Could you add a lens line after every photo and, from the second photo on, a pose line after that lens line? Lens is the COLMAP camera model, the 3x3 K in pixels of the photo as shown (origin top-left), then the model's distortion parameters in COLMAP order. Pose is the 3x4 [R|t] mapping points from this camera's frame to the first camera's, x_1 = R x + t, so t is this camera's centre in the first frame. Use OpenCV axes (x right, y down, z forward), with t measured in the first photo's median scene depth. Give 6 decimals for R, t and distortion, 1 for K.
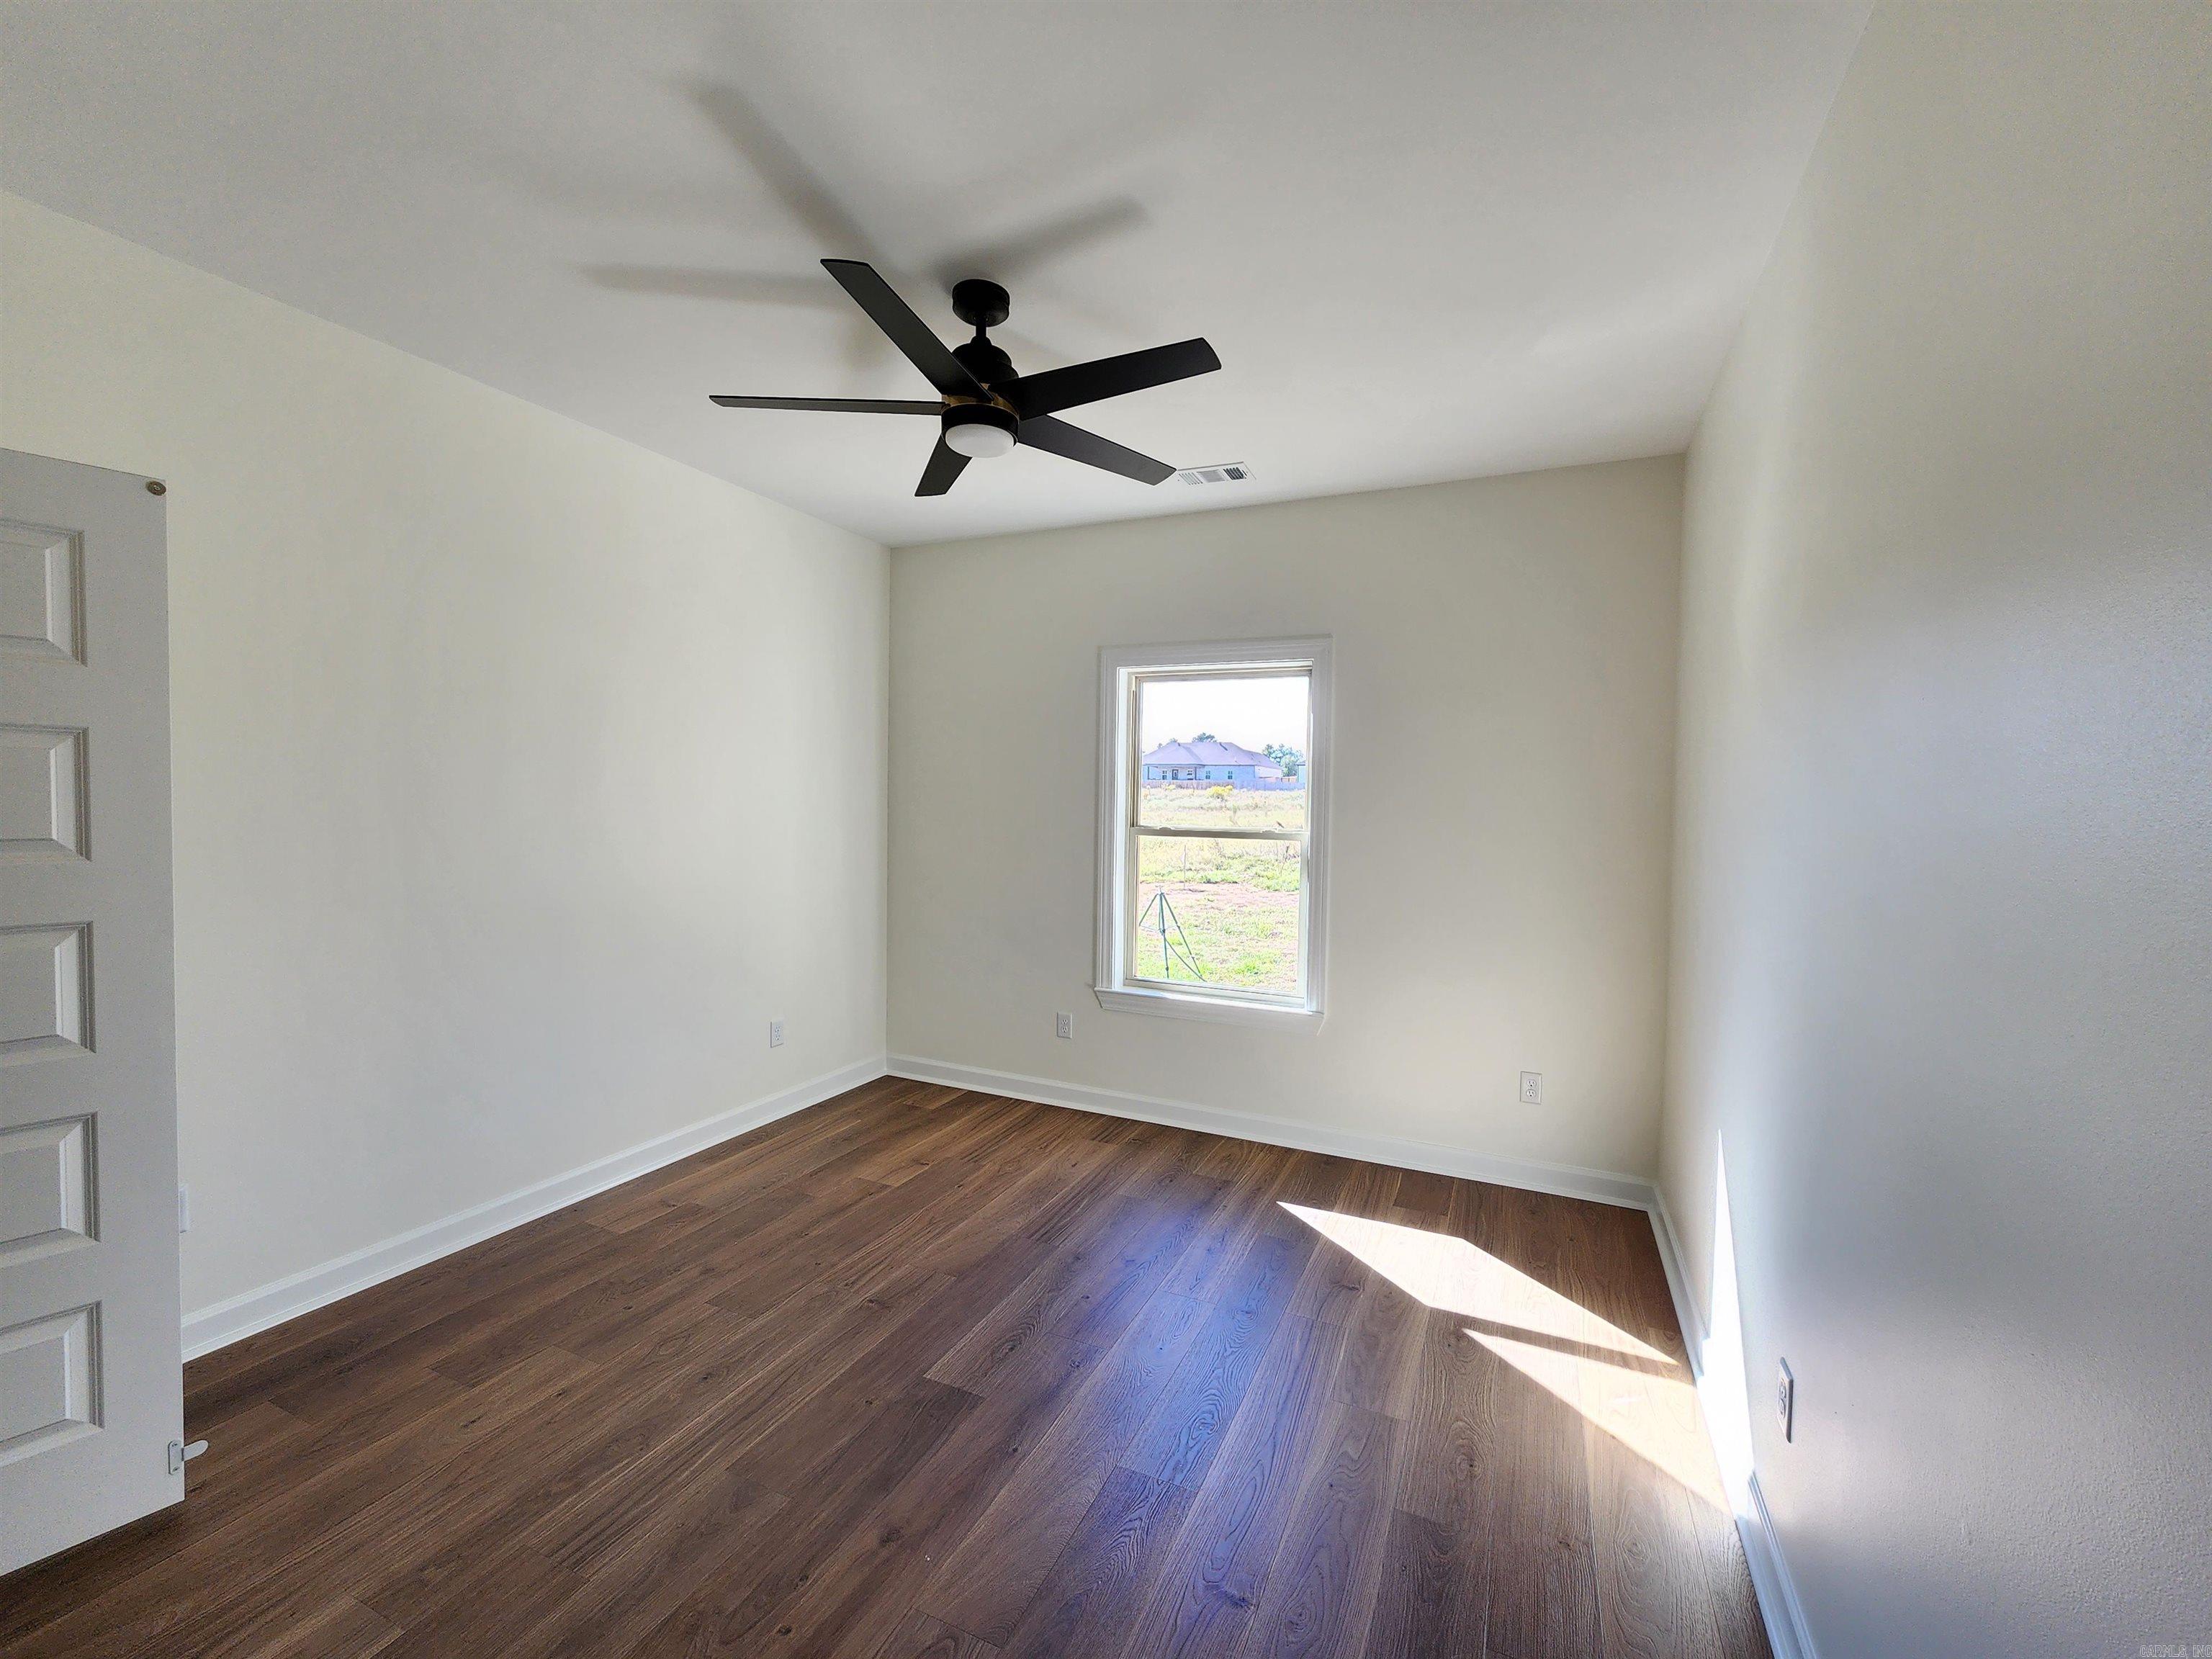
lens RADIAL K [[895.4, 0, 1106.0], [0, 895.4, 829.5], [0, 0, 1]] dist [0.000901, 0.000238]
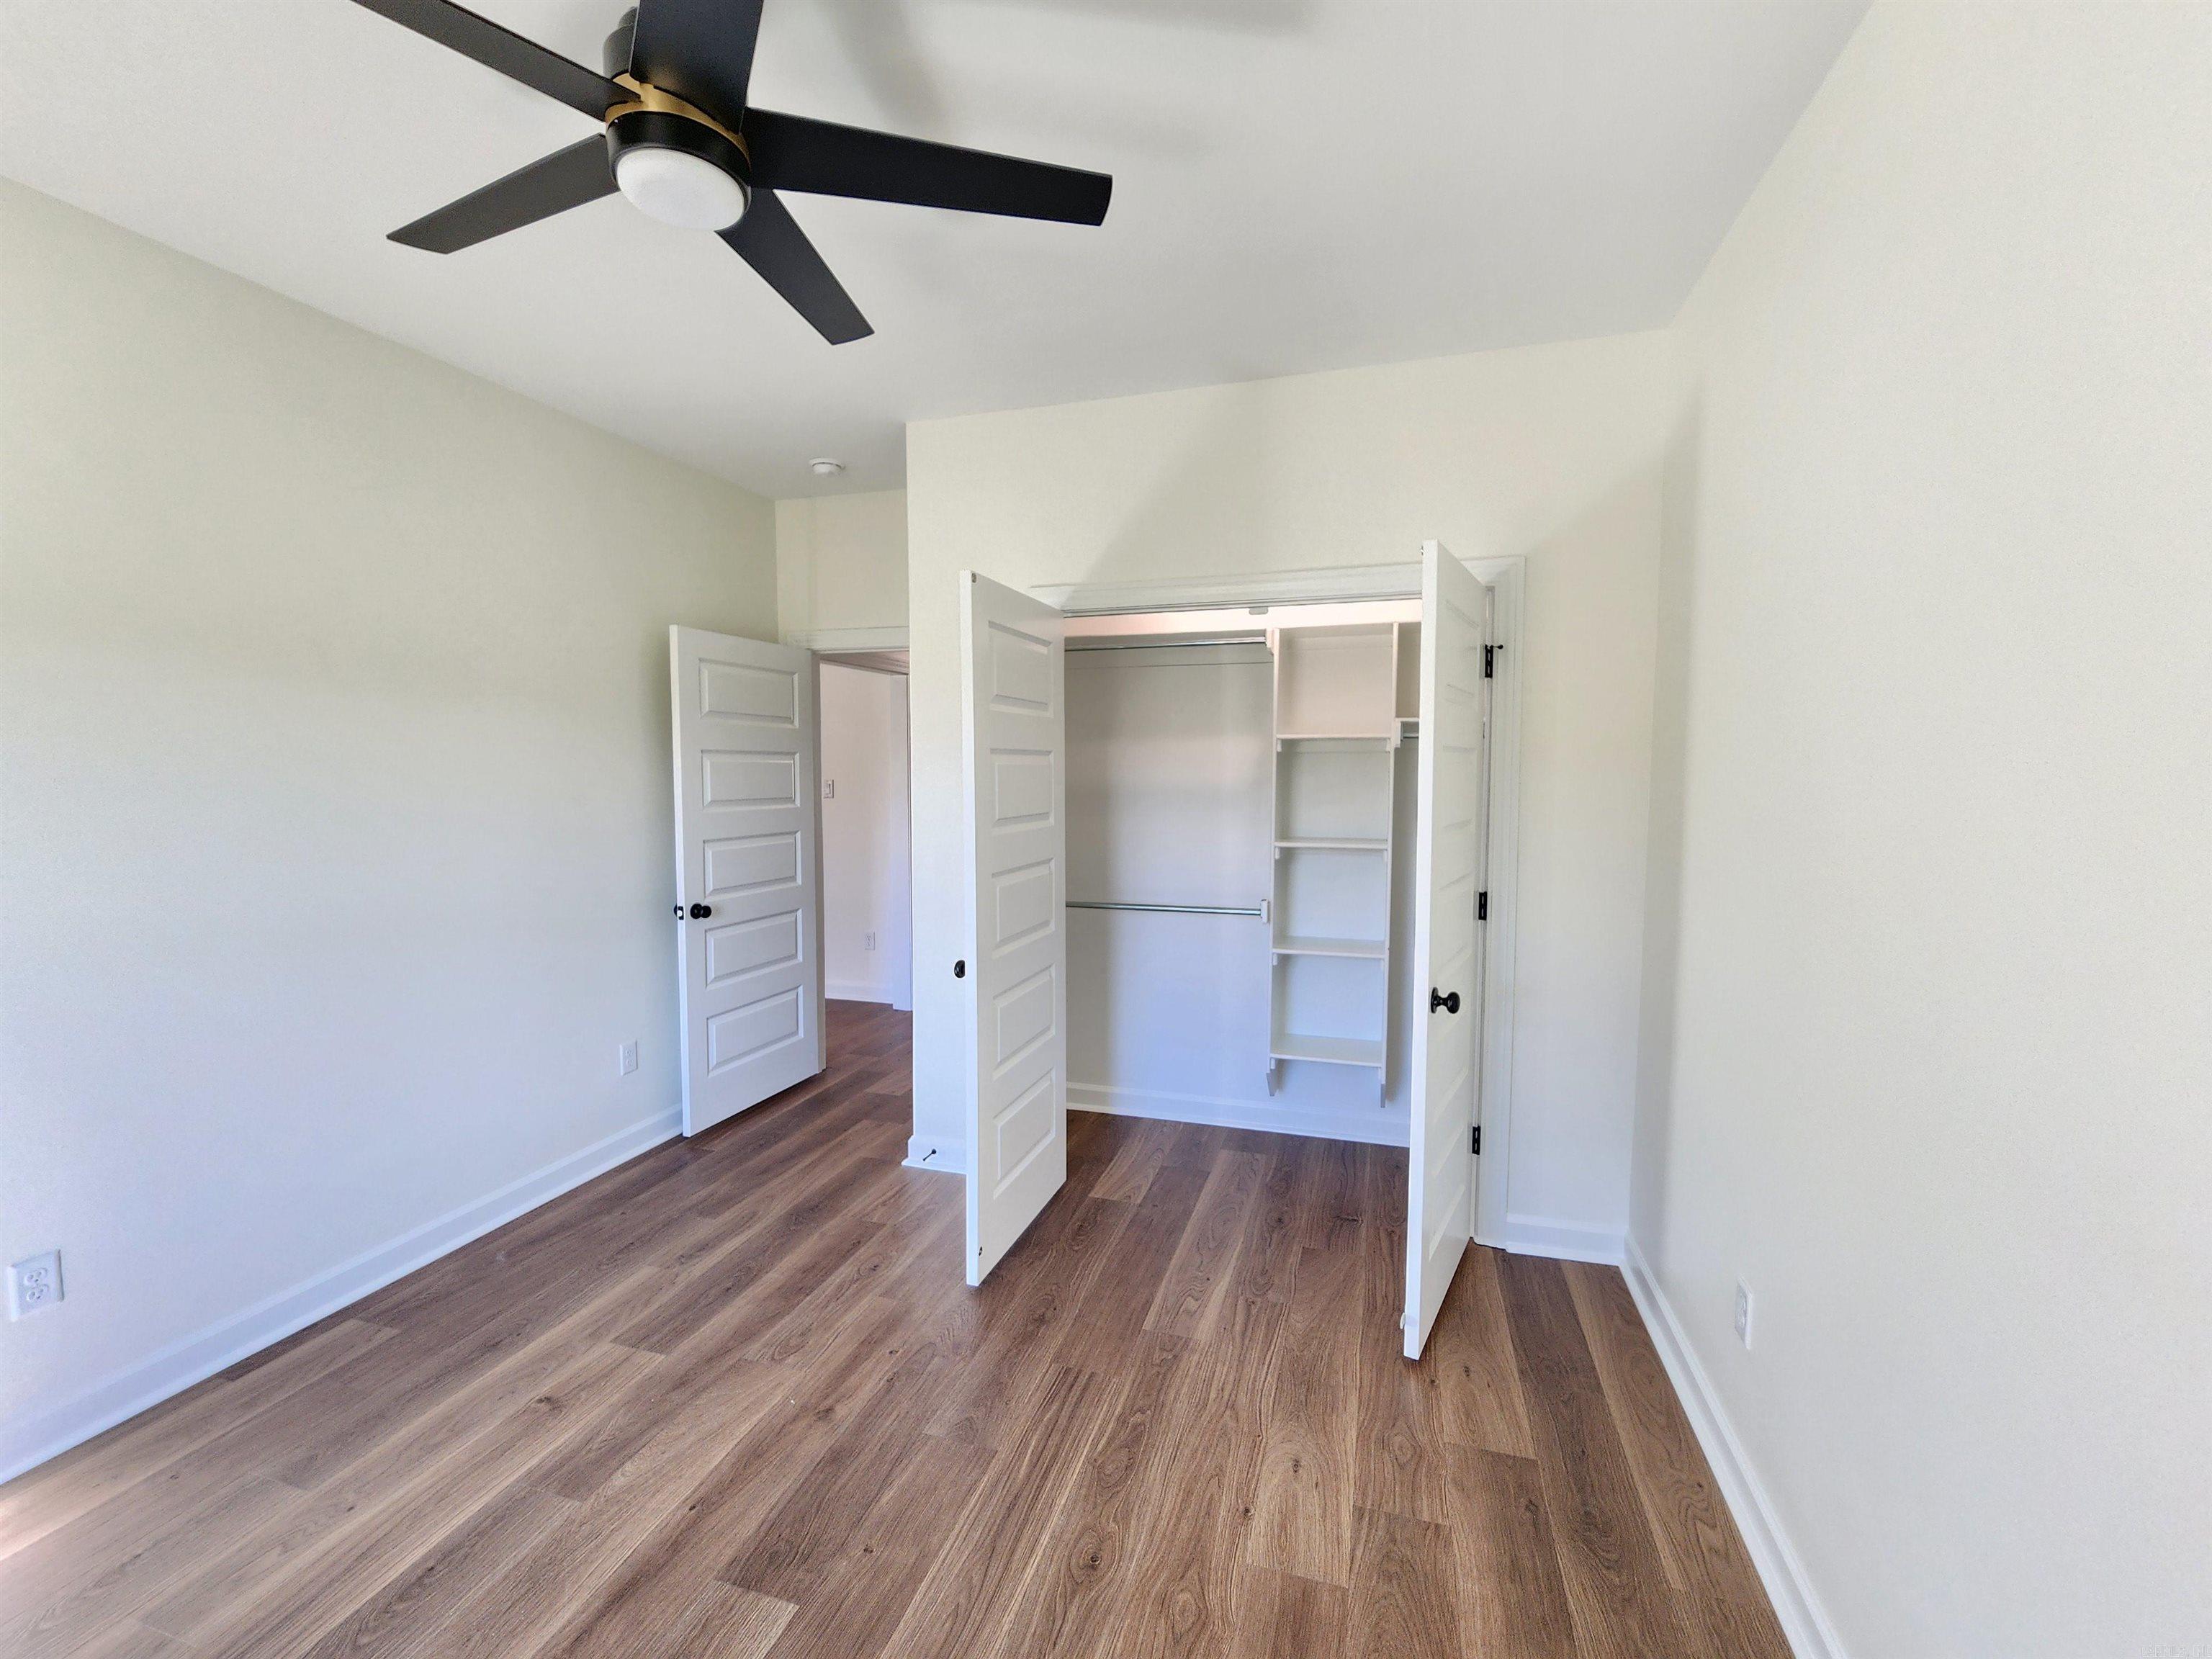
lens RADIAL K [[895.4, 0, 1106.0], [0, 895.4, 829.5], [0, 0, 1]] dist [0.000901, 0.000238]
pose [[-0.990496, -0.004707, -0.137464, -0.400251], [-0.018262, 0.995067, 0.097513, -0.094609], [0.136327, 0.099096, -0.985695, 1.941353]]
